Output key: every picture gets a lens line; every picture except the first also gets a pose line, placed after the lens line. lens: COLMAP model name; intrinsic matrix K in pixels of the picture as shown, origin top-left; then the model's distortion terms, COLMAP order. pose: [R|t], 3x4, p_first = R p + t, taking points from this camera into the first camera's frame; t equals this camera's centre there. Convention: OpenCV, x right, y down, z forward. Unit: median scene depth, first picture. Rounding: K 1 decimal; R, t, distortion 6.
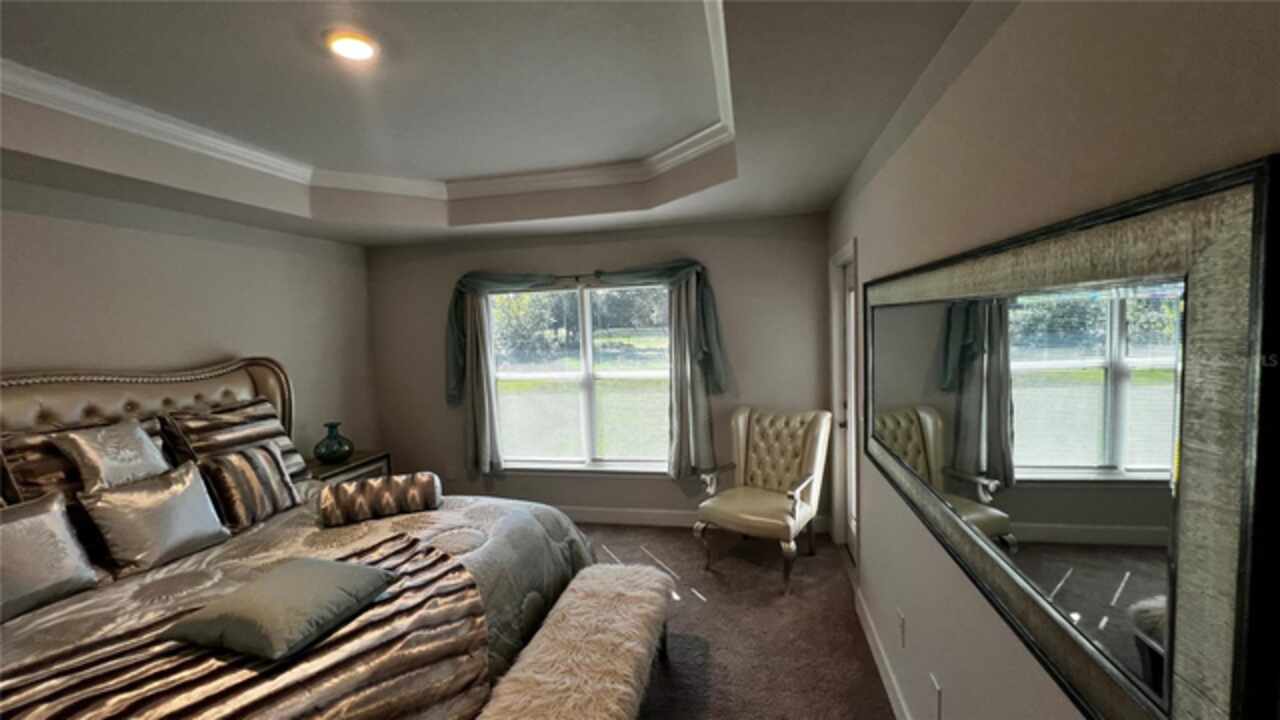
lens RADIAL K [[512.9, 0, 640.7], [0, 512.9, 362.8], [0, 0, 1]] dist [-0.001667, 0.000444]
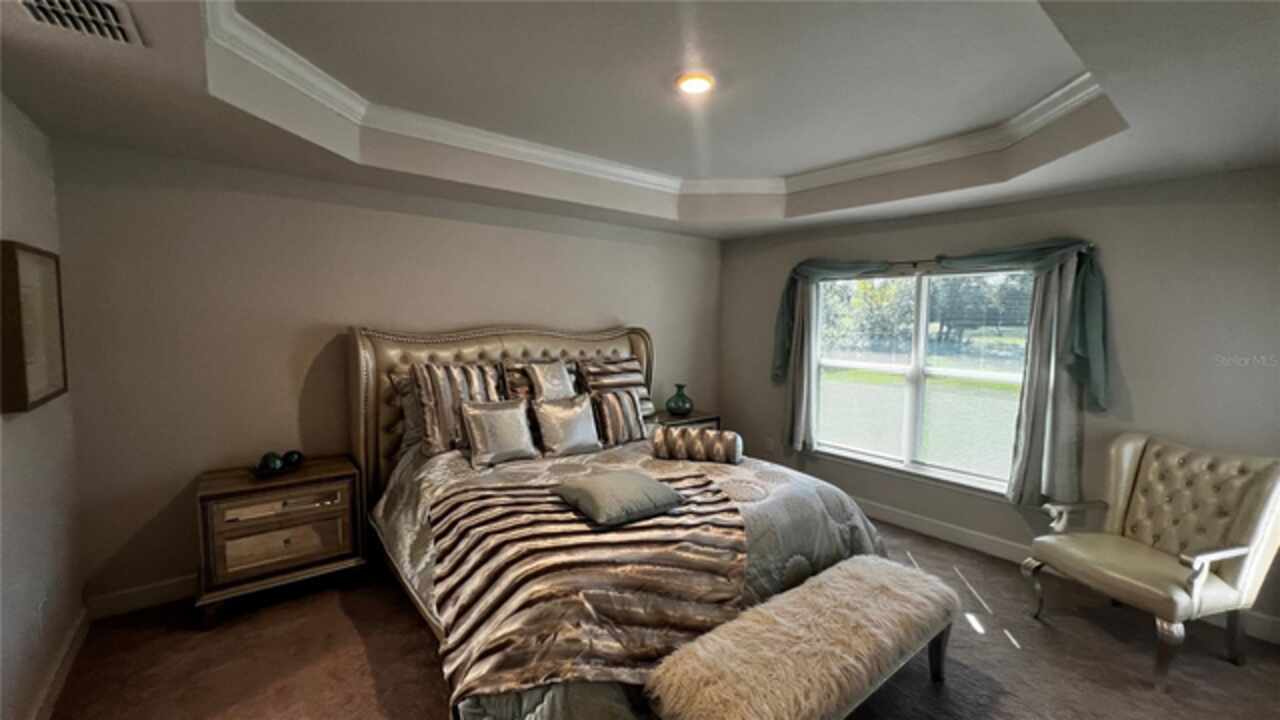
lens RADIAL K [[512.9, 0, 640.7], [0, 512.9, 362.8], [0, 0, 1]] dist [-0.001667, 0.000444]
pose [[0.776431, 0.101396, -0.621992, 0.132503], [-0.088656, 0.994731, 0.051489, 0.013768], [0.623935, 0.015166, 0.781329, -0.049240]]
